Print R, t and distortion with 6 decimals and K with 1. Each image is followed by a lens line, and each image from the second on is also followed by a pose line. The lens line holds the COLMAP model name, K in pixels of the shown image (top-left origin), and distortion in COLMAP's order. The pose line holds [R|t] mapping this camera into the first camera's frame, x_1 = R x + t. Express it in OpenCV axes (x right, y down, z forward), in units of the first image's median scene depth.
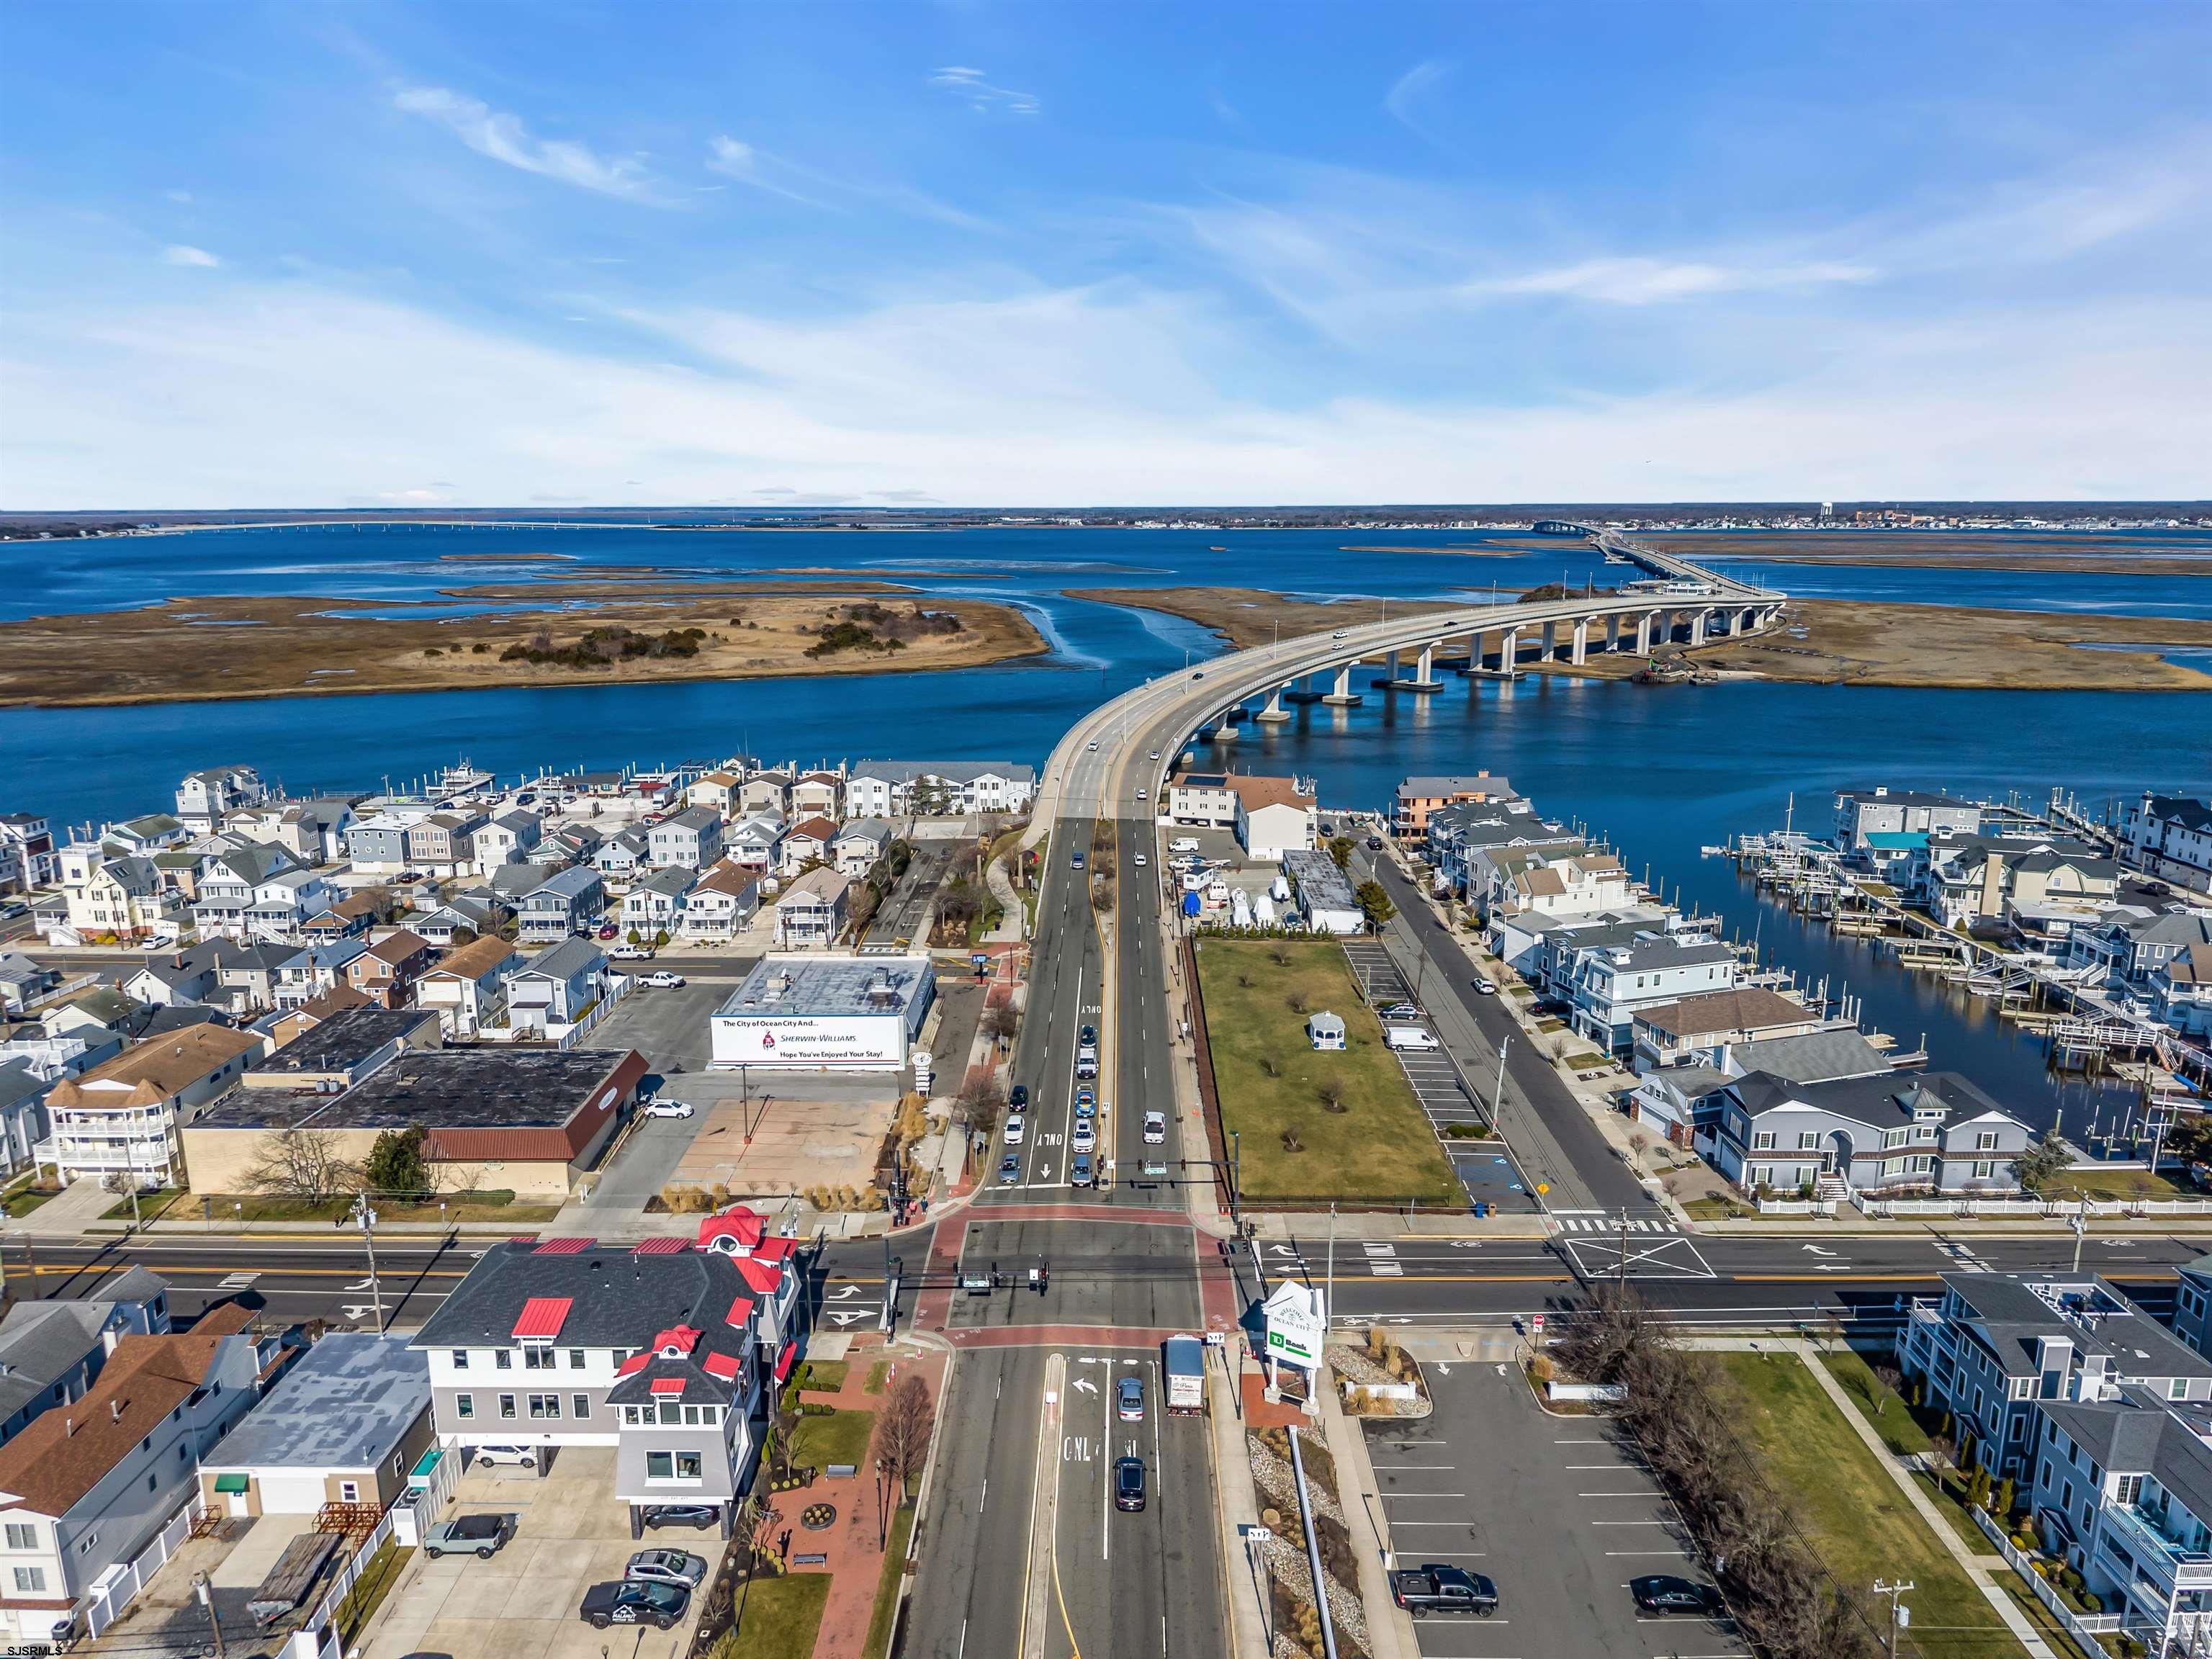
lens RADIAL K [[1477.6, 0, 1105.1], [0, 1477.6, 833.3], [0, 0, 1]] dist [0.031064, -0.041671]
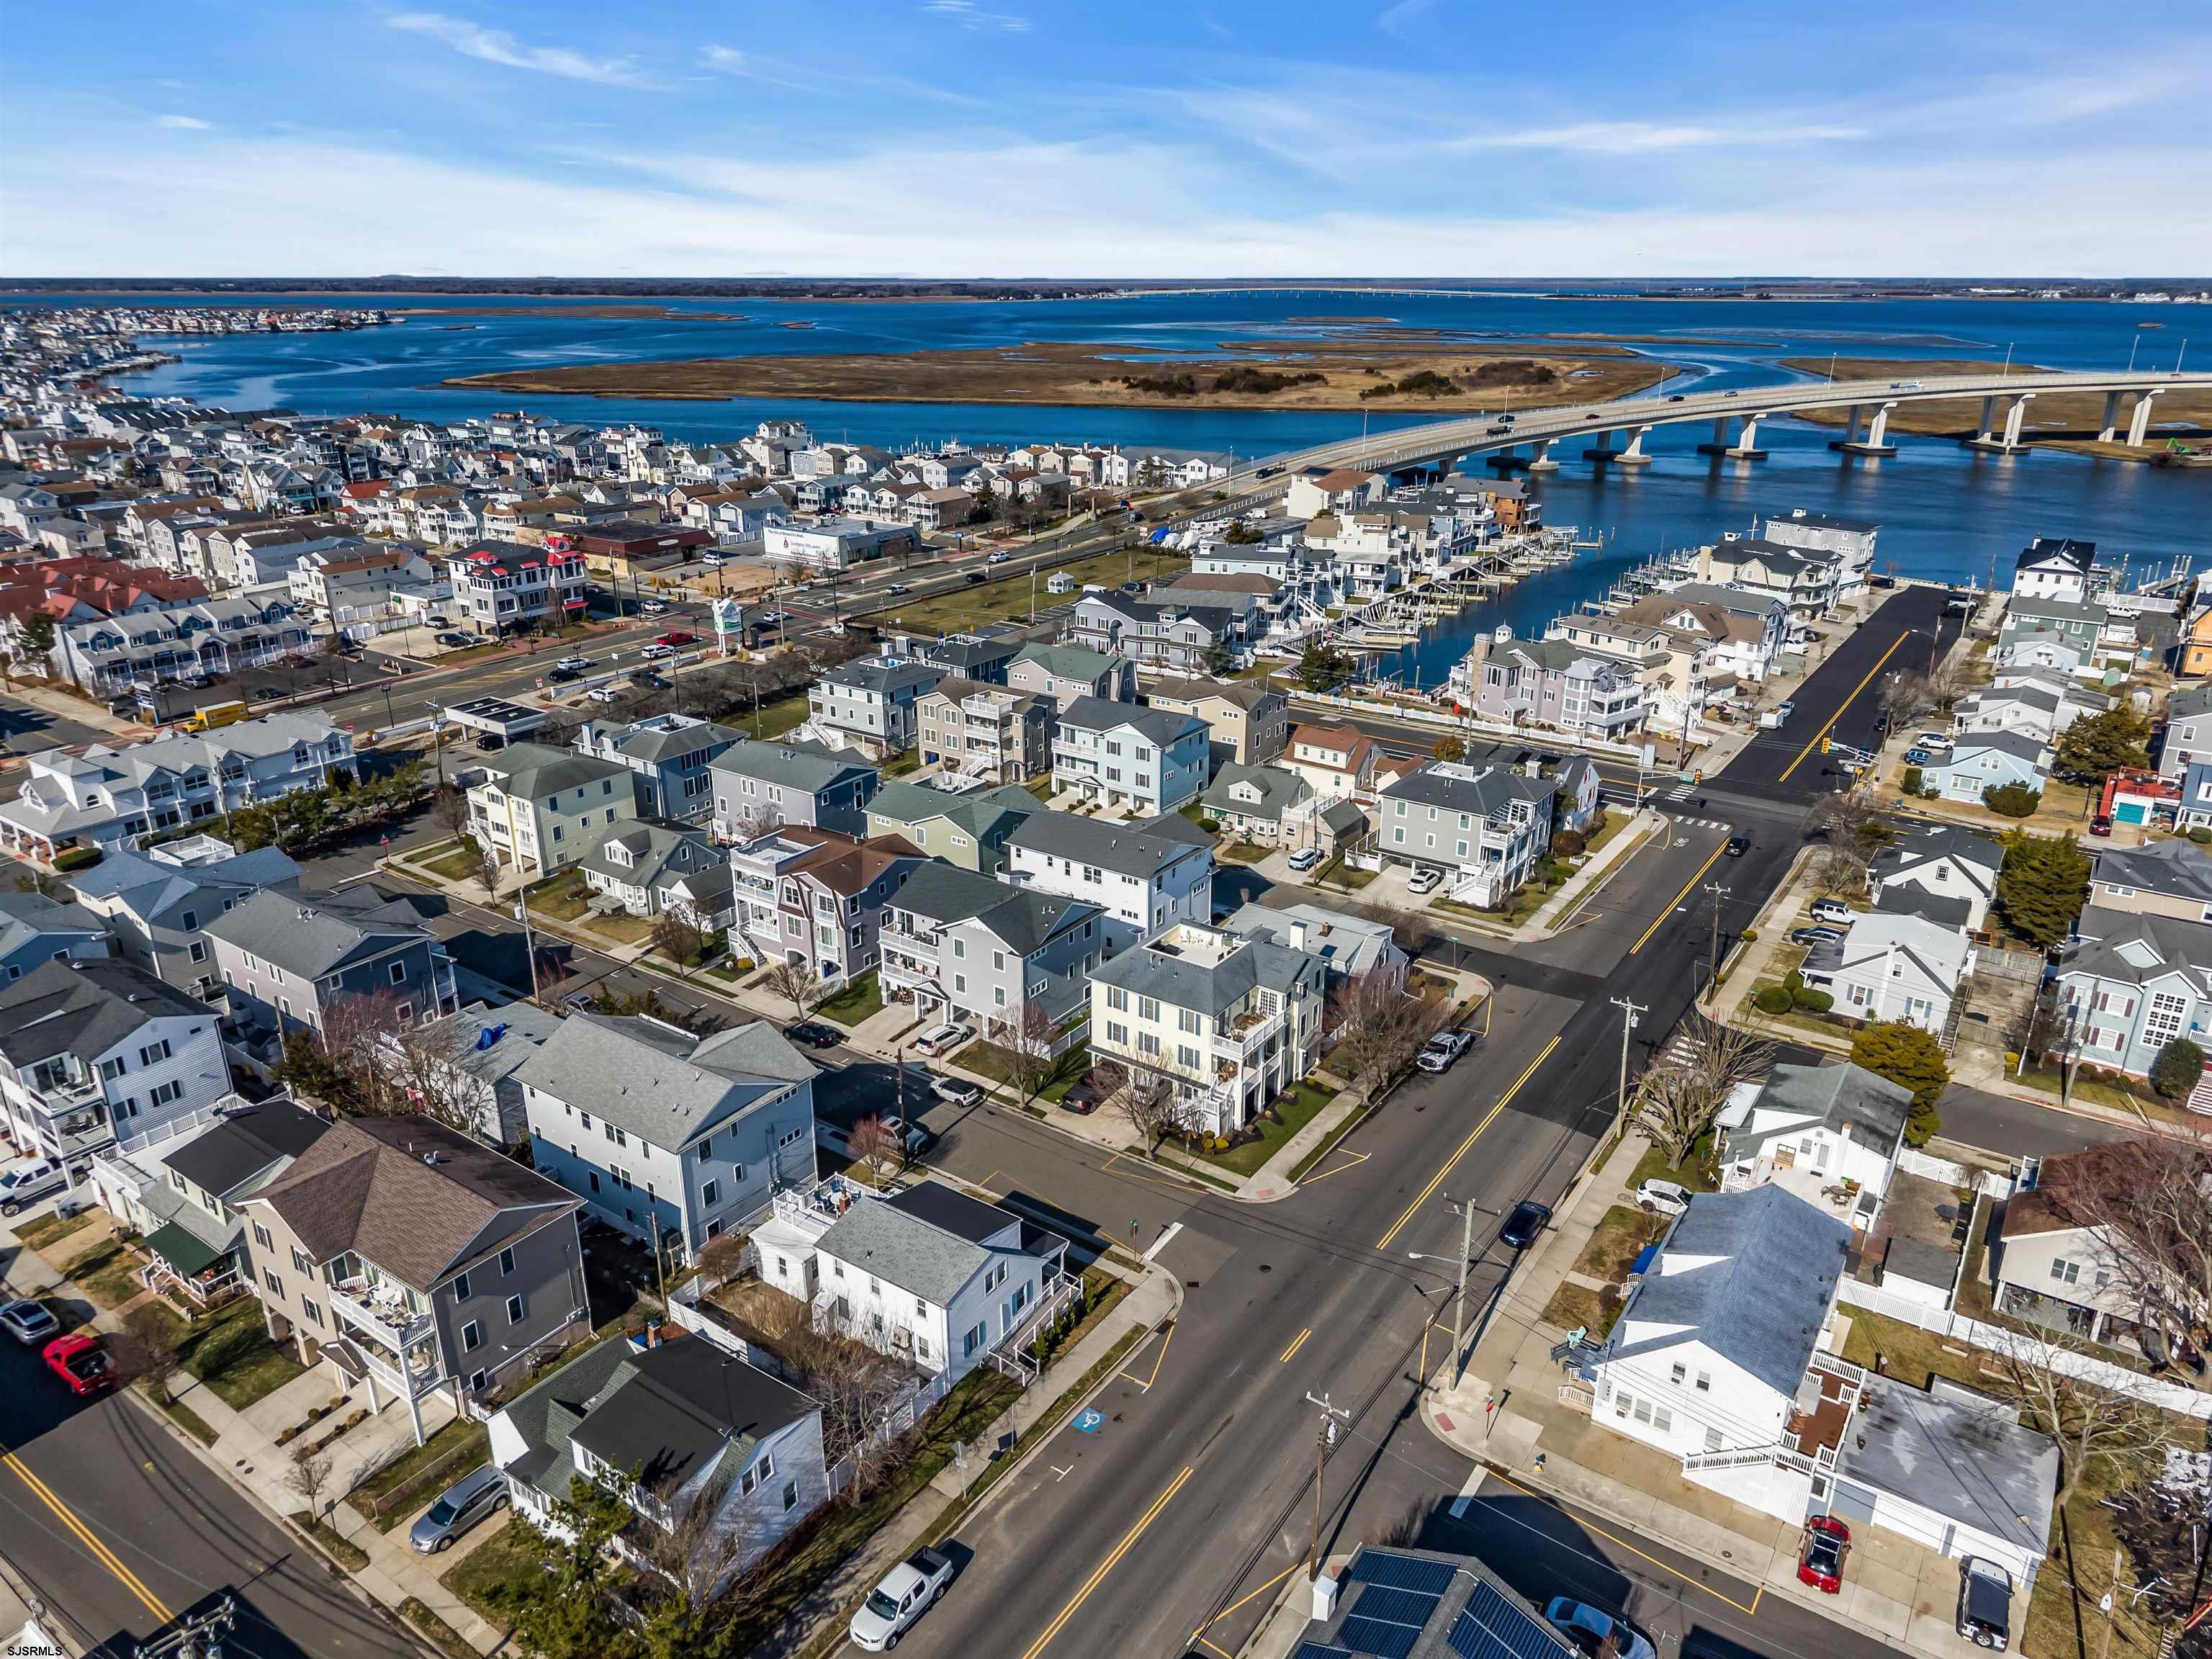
lens RADIAL K [[1464.8, 0, 1106.0], [0, 1464.8, 829.5], [0, 0, 1]] dist [0.024928, -0.046957]
pose [[0.822844, 0.201421, -0.531373, 0.681312], [-0.123690, 0.976139, 0.178476, 0.065882], [0.554642, -0.081132, 0.828124, -0.198530]]
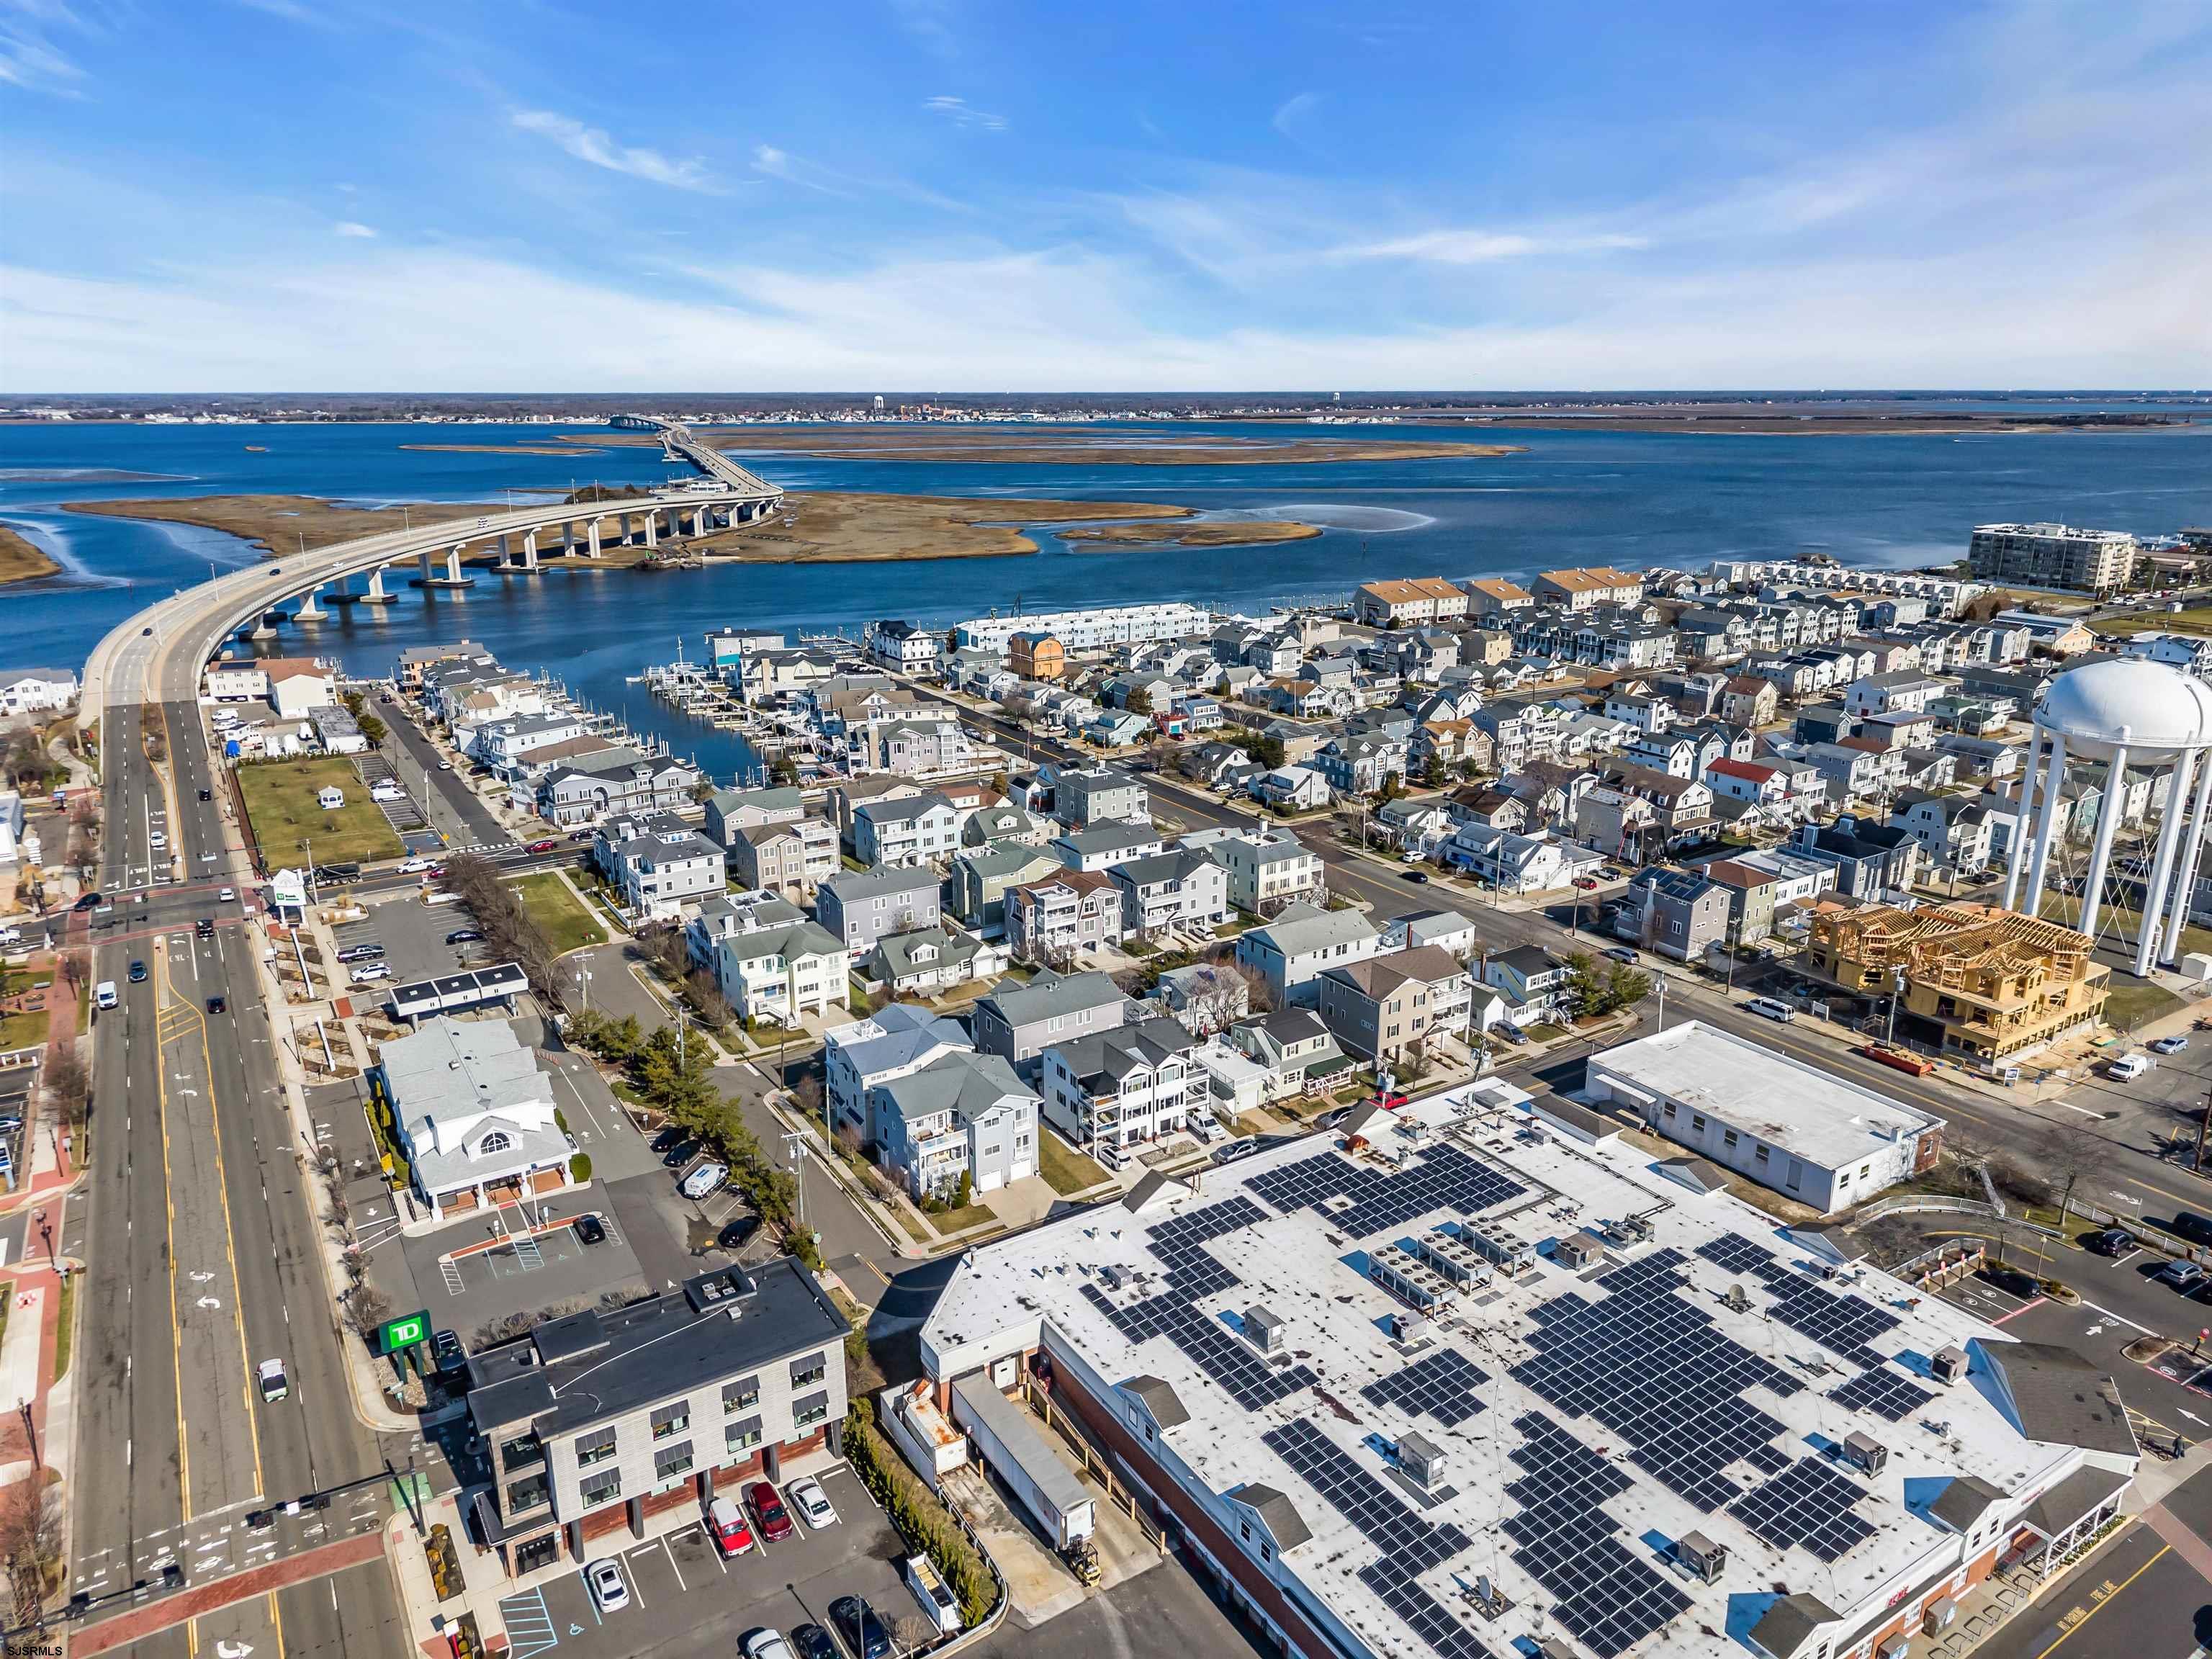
lens RADIAL K [[1477.6, 0, 1105.1], [0, 1477.6, 833.3], [0, 0, 1]] dist [0.031064, -0.041671]
pose [[0.838871, -0.151865, 0.522717, 0.003725], [0.114566, 0.988041, 0.103197, 0.063861], [-0.532138, -0.026683, 0.846237, -0.514249]]
